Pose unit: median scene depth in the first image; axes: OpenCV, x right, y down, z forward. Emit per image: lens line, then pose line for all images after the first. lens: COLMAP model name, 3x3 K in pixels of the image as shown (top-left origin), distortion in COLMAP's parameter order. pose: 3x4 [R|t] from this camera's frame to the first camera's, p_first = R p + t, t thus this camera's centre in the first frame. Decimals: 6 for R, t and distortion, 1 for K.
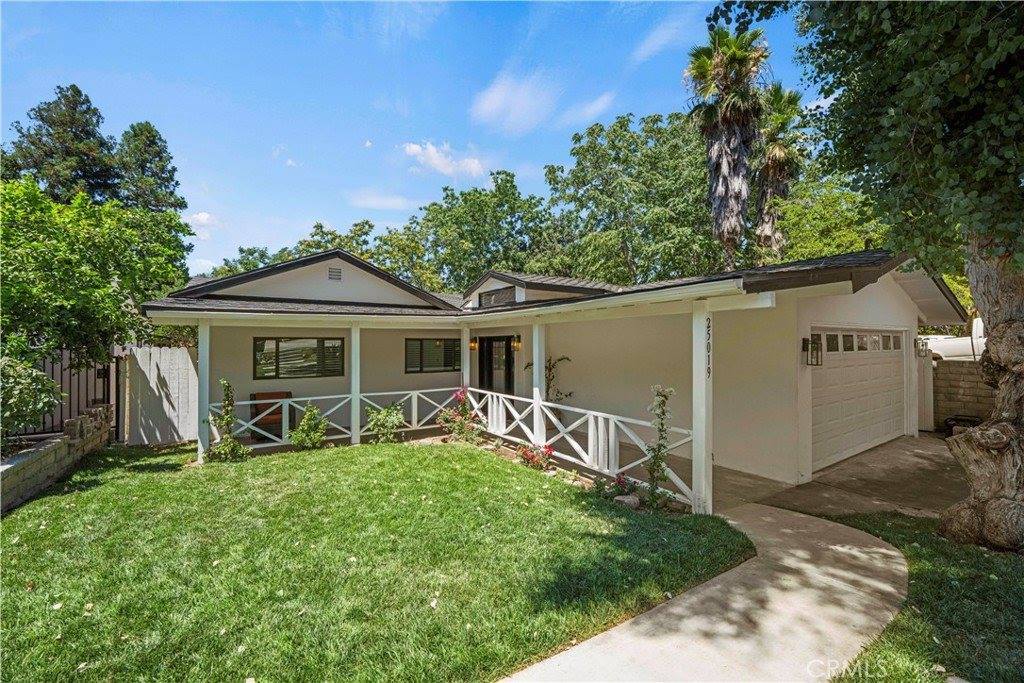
lens RADIAL K [[418.8, 0, 507.2], [0, 418.8, 335.8], [0, 0, 1]] dist [-0.005855, -0.000213]
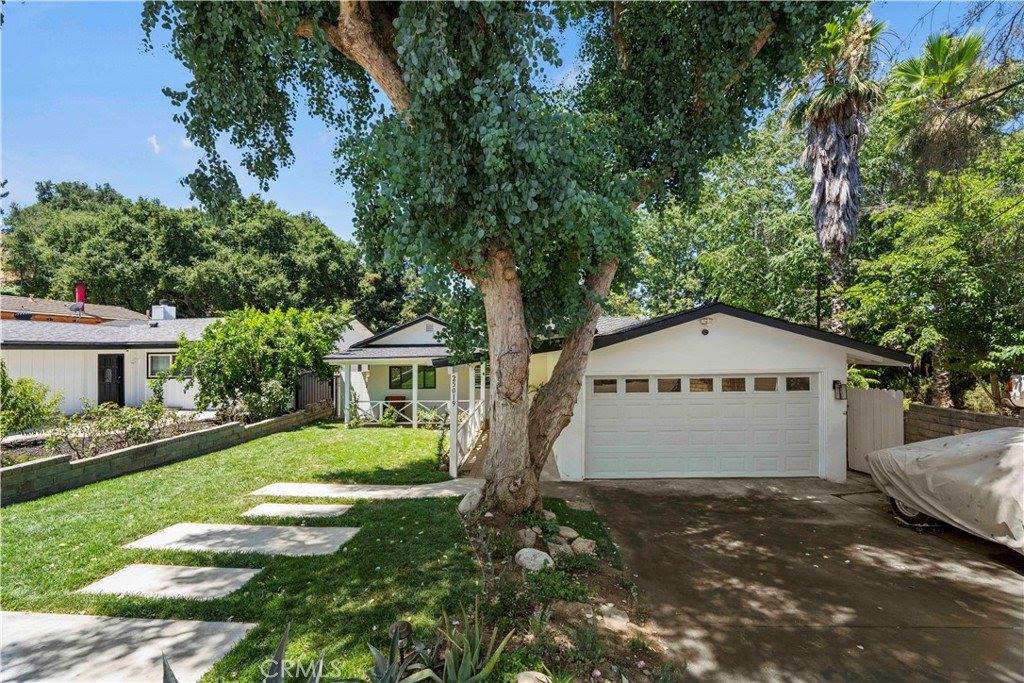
lens RADIAL K [[418.8, 0, 507.2], [0, 418.8, 335.8], [0, 0, 1]] dist [-0.005855, -0.000213]
pose [[0.814521, -0.023630, -0.579653, 0.935281], [0.017748, 0.999717, -0.015816, -0.095435], [0.579862, 0.002595, 0.814710, -0.222690]]
